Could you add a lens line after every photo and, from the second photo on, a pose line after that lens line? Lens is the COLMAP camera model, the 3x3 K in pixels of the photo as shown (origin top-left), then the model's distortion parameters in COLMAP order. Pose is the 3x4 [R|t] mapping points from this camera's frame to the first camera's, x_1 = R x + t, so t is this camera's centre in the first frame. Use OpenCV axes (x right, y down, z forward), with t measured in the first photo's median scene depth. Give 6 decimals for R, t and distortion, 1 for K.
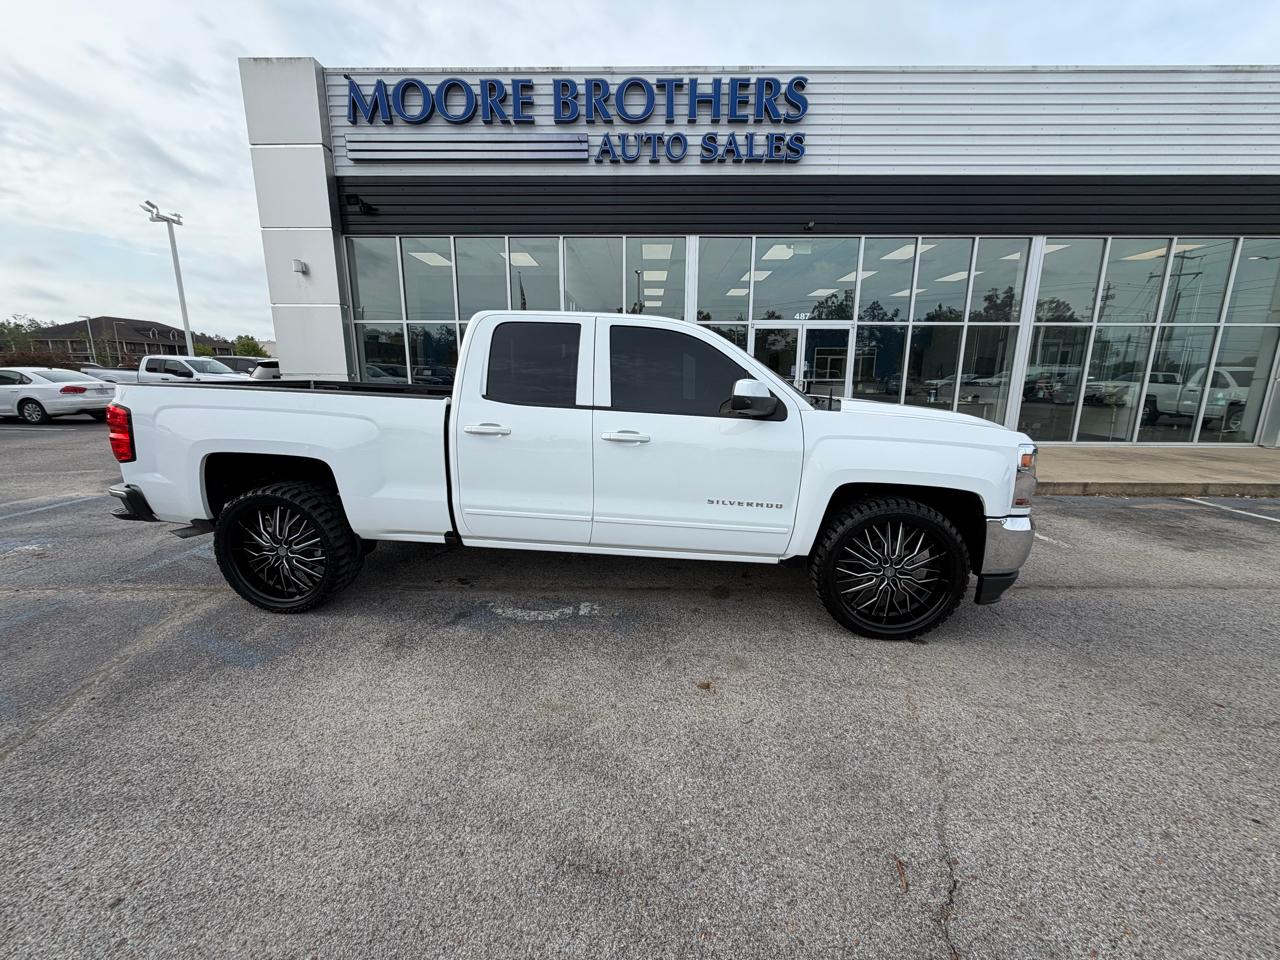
lens RADIAL K [[509.6, 0, 641.9], [0, 509.6, 479.6], [0, 0, 1]] dist [-0.001109, 0.000227]
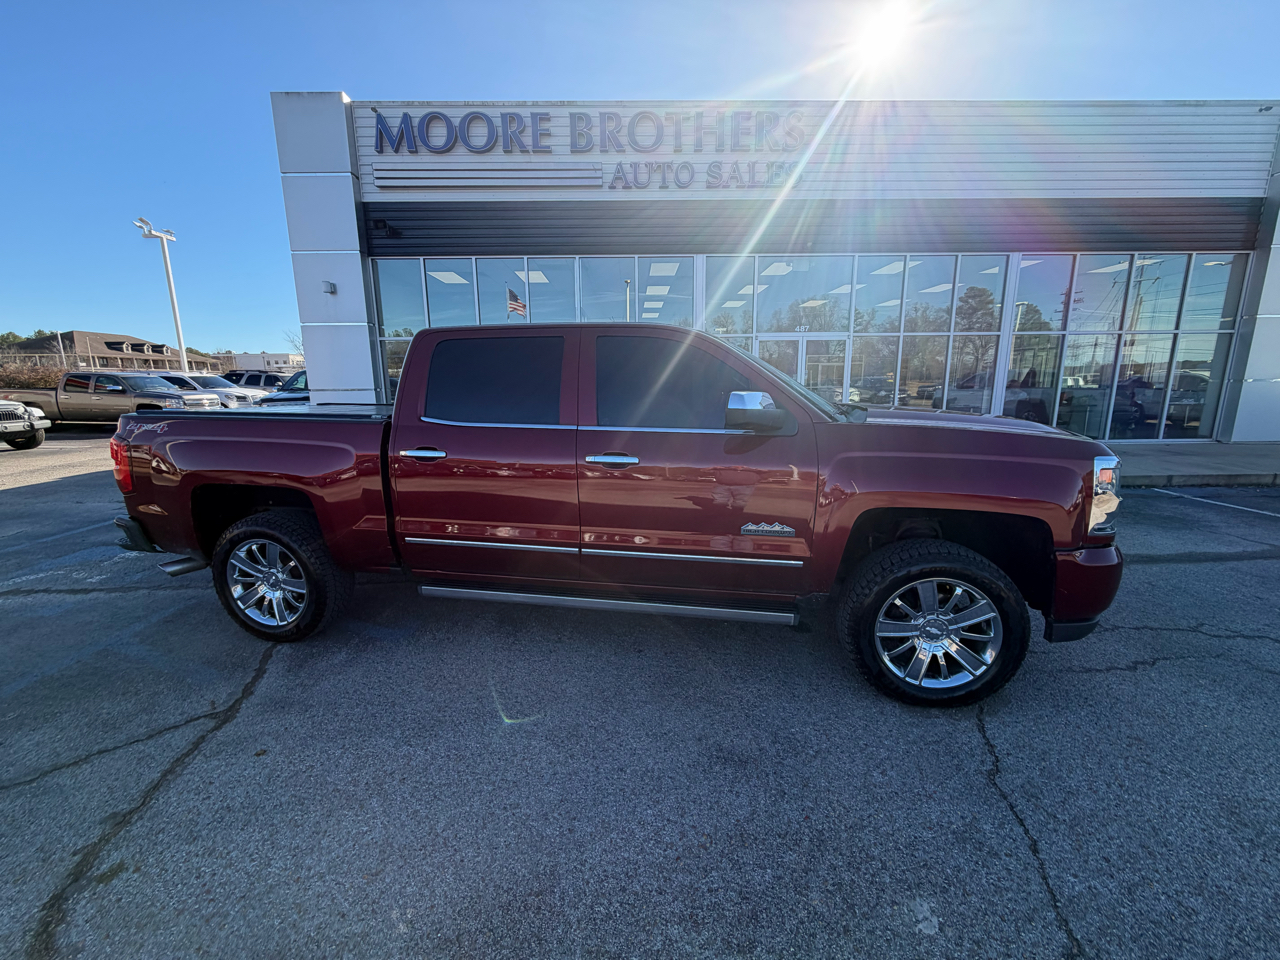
lens RADIAL K [[509.6, 0, 641.4], [0, 509.6, 480.5], [0, 0, 1]] dist [-0.001109, 0.000227]
pose [[0.999344, -0.020722, 0.029701, -0.068668], [0.021057, 0.999718, -0.011020, 0.005381], [-0.029464, 0.011639, 0.999498, -0.067105]]
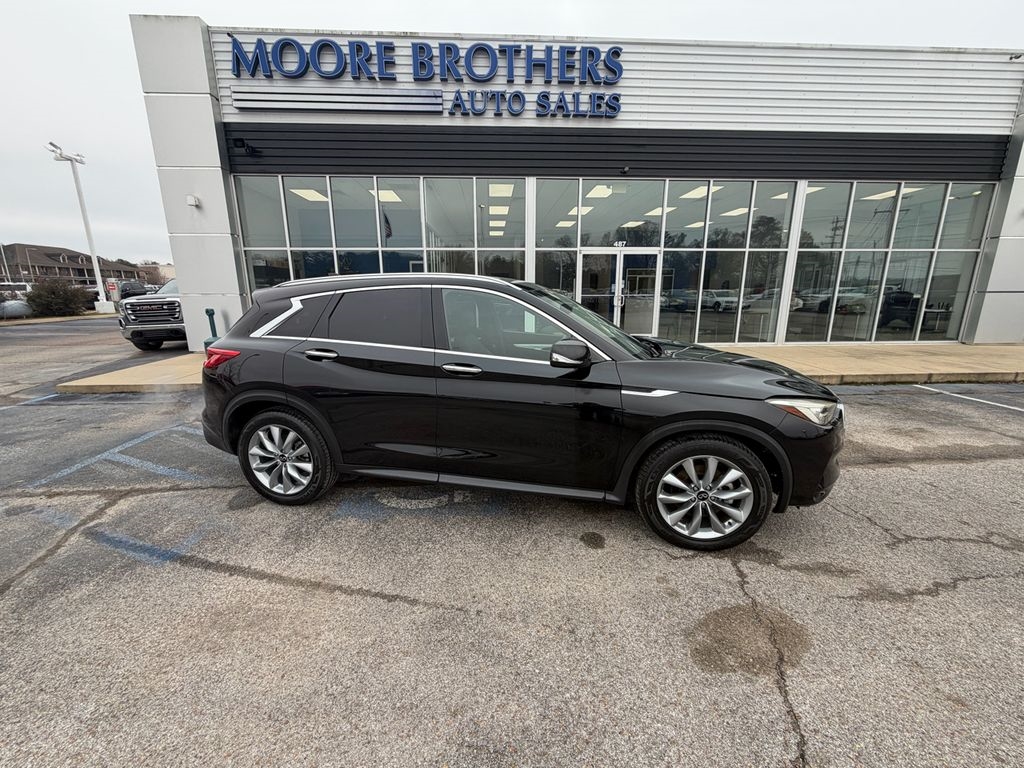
lens RADIAL K [[407.7, 0, 513.2], [0, 407.7, 383.5], [0, 0, 1]] dist [-0.001109, 0.000227]
pose [[0.997746, -0.022346, 0.063269, -0.015510], [0.021001, 0.999541, 0.021838, -0.009584], [-0.063728, -0.020460, 0.997758, 0.023243]]
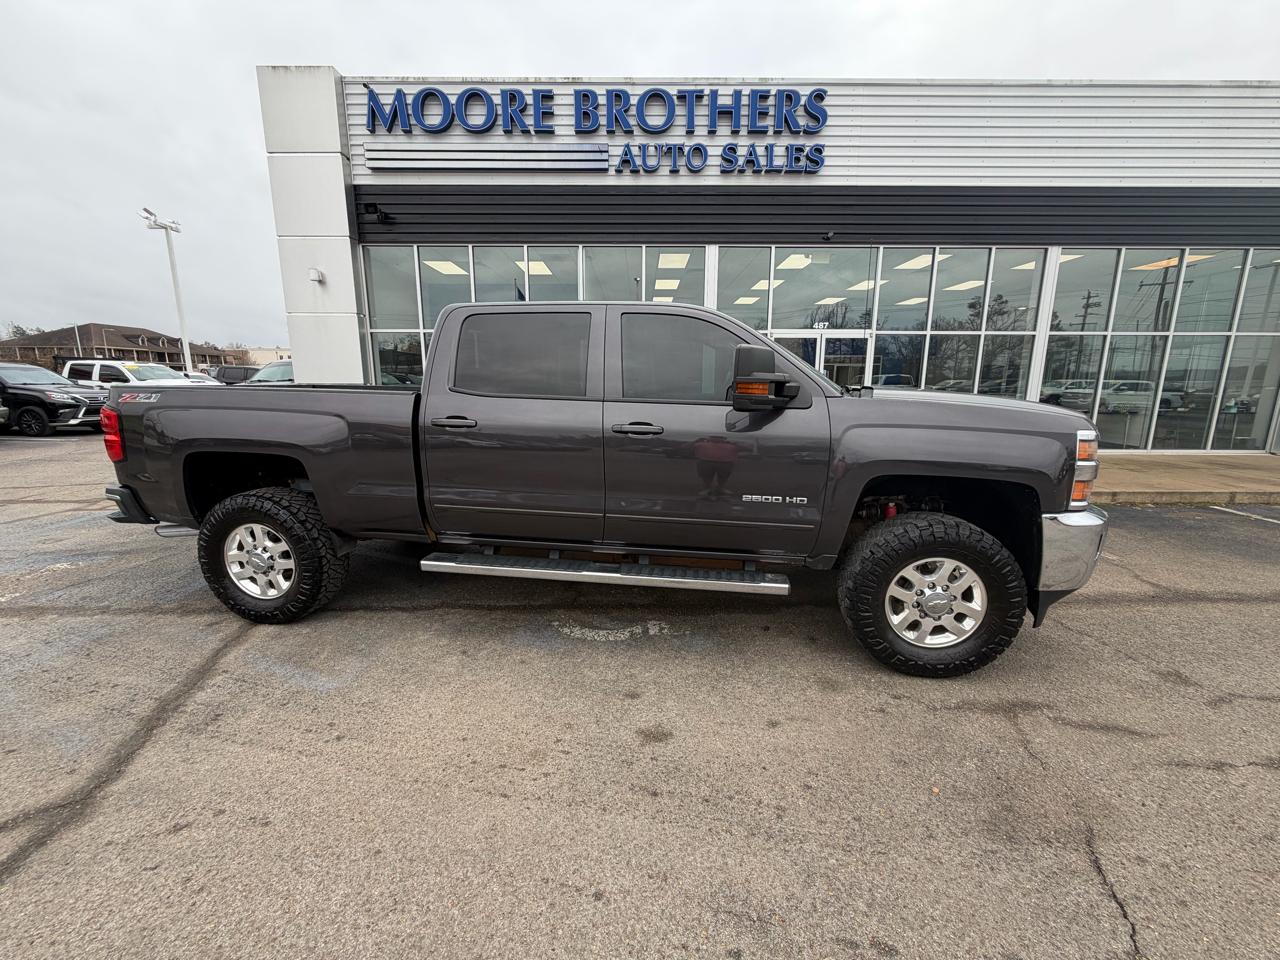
lens RADIAL K [[509.6, 0, 641.1], [0, 509.6, 479.3], [0, 0, 1]] dist [-0.001109, 0.000227]
pose [[0.999898, -0.003946, 0.013725, -0.057930], [0.004124, 0.999907, -0.012983, -0.007296], [-0.013673, 0.013039, 0.999822, 0.007776]]
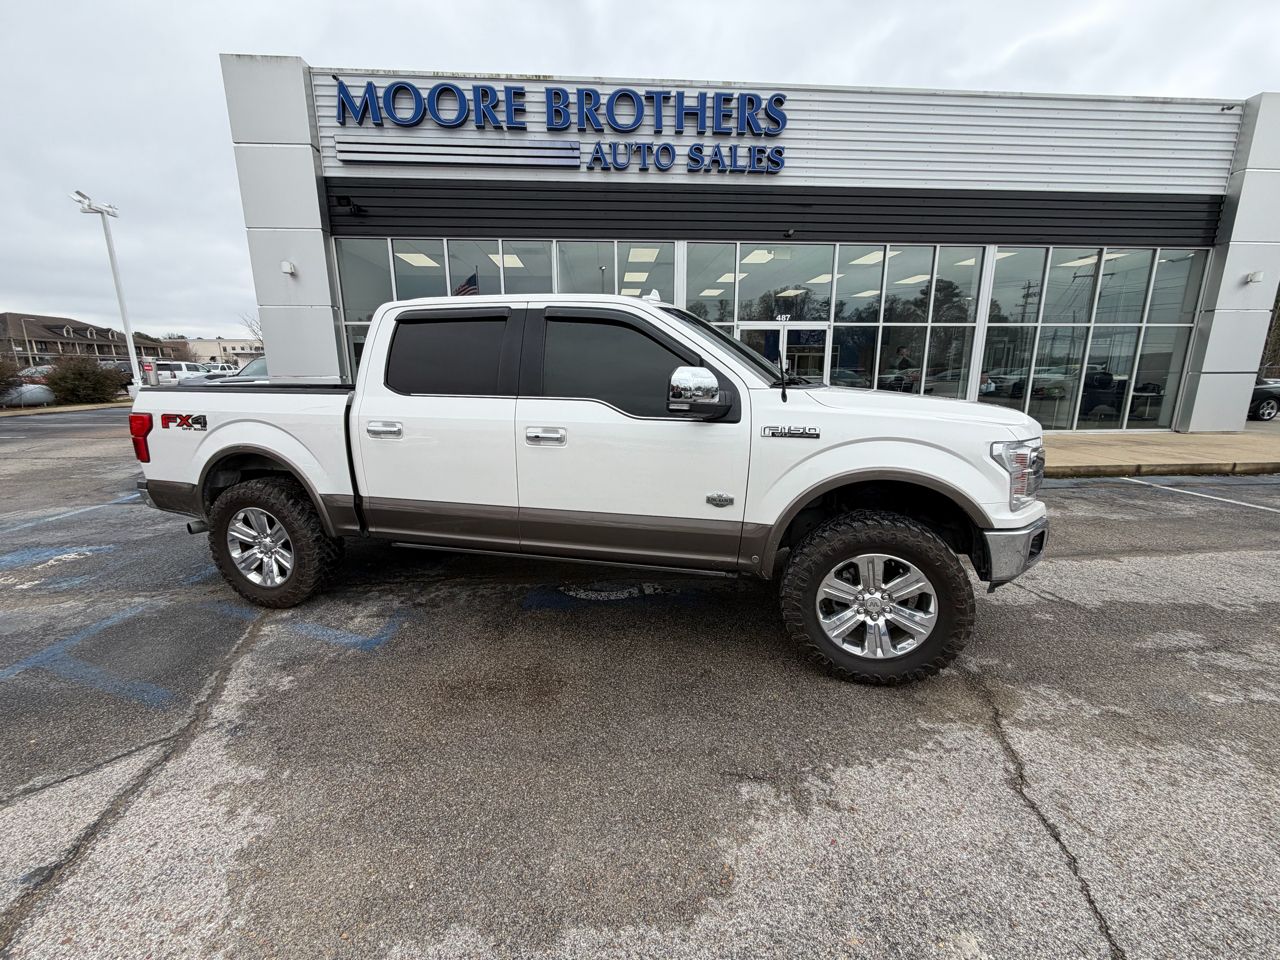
lens RADIAL K [[509.6, 0, 641.2], [0, 509.6, 478.8], [0, 0, 1]] dist [-0.001109, 0.000227]
pose [[0.996394, -0.025906, 0.080794, -0.082749], [0.025459, 0.999654, 0.006552, 0.001977], [-0.080936, -0.004472, 0.996709, -0.043802]]
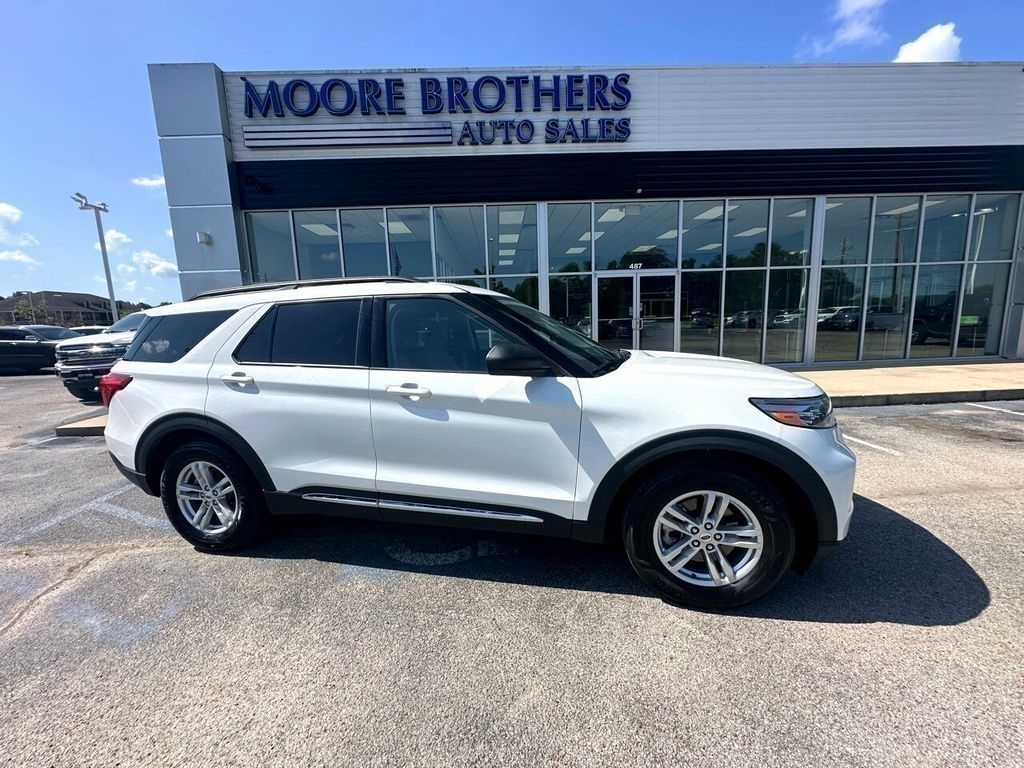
lens RADIAL K [[407.7, 0, 514.2], [0, 407.7, 385.0], [0, 0, 1]] dist [-0.001109, 0.000227]
pose [[0.998006, -0.046104, 0.043098, -0.027373], [0.048096, 0.997765, -0.046381, -0.010504], [-0.040863, 0.048362, 0.997994, 0.069429]]
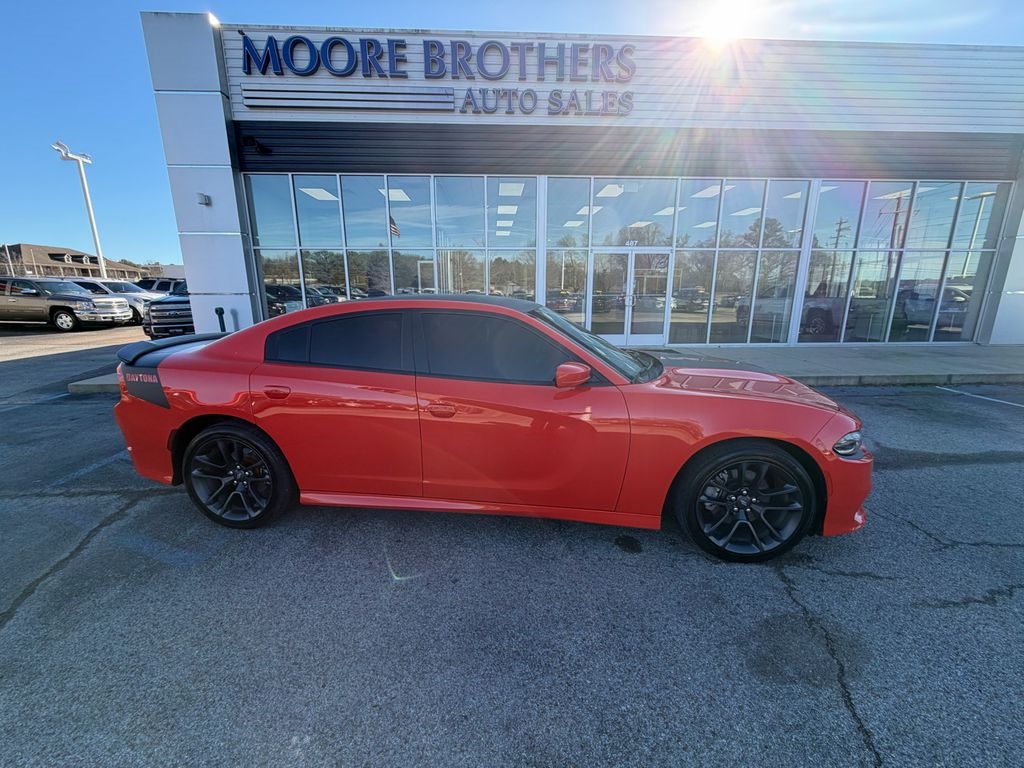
lens RADIAL K [[407.7, 0, 512.8], [0, 407.7, 384.3], [0, 0, 1]] dist [-0.001109, 0.000227]
pose [[0.998058, -0.019749, 0.059070, -0.038130], [0.018486, 0.999590, 0.021849, -0.008560], [-0.059477, -0.020715, 0.998015, 0.032918]]
